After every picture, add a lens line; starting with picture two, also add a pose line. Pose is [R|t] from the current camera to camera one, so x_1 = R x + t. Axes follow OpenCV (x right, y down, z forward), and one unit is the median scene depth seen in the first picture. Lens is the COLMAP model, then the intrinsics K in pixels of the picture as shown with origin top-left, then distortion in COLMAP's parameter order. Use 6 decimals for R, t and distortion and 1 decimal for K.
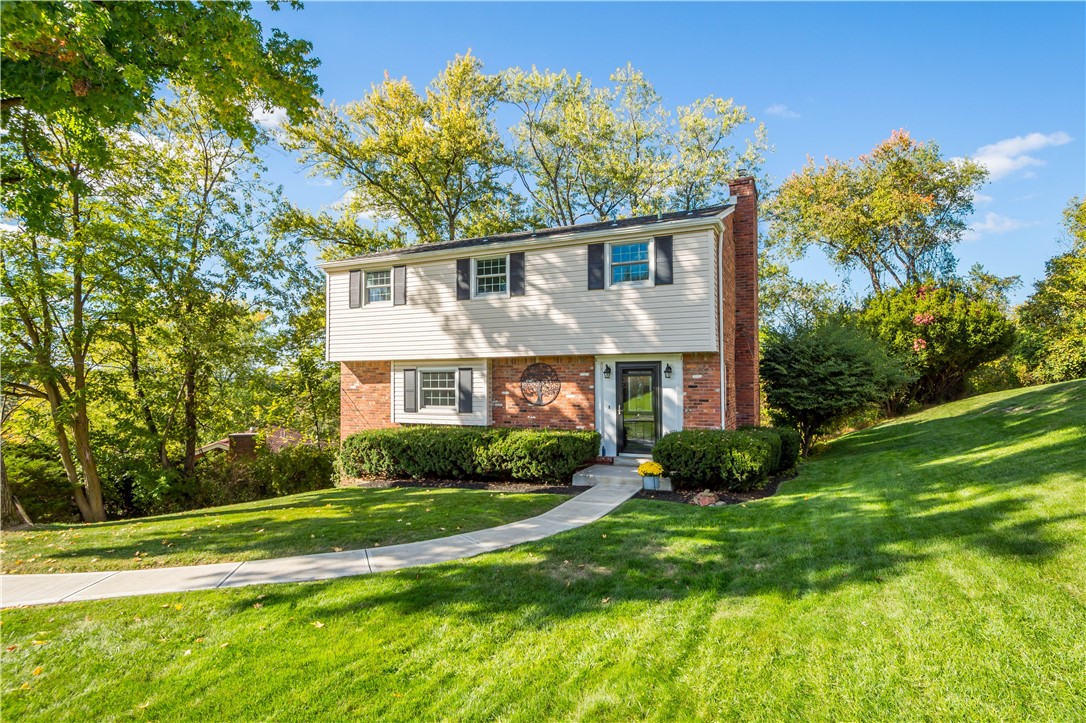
lens RADIAL K [[560.8, 0, 543.2], [0, 560.8, 366.5], [0, 0, 1]] dist [0.019294, -0.000092]
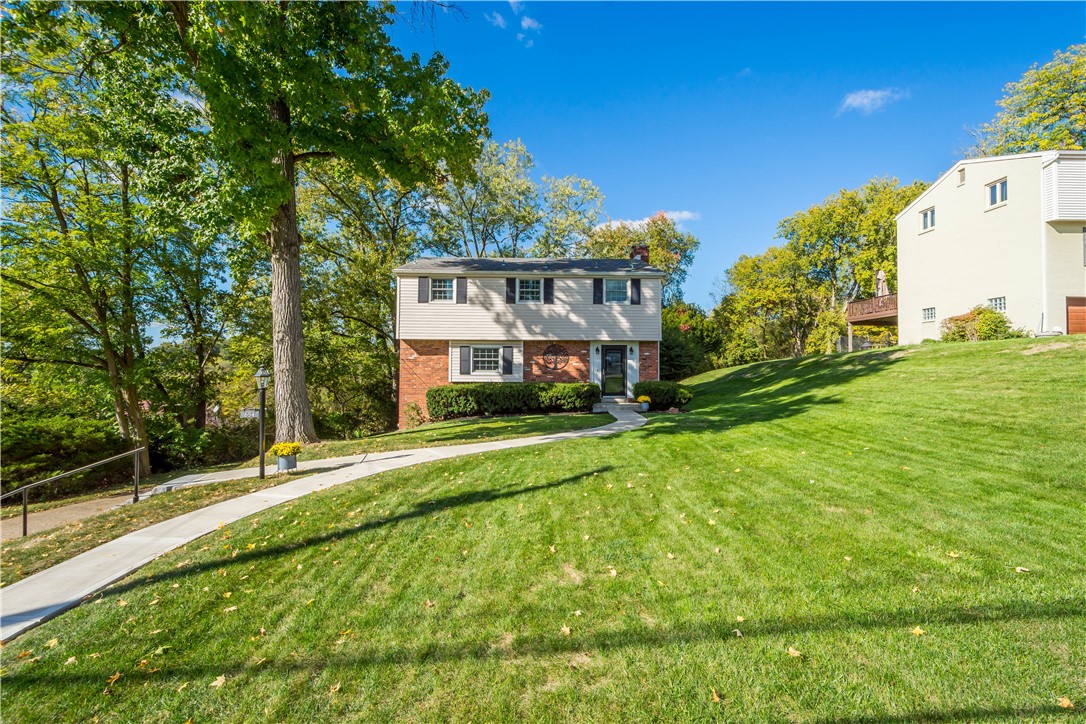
lens RADIAL K [[481.2, 0, 543.3], [0, 481.2, 357.4], [0, 0, 1]] dist [0.005494, -0.001484]
pose [[0.903973, 0.020358, 0.427104, -0.652504], [-0.021794, 0.999761, -0.001526, 0.035789], [-0.427033, -0.007929, 0.904201, -0.286824]]
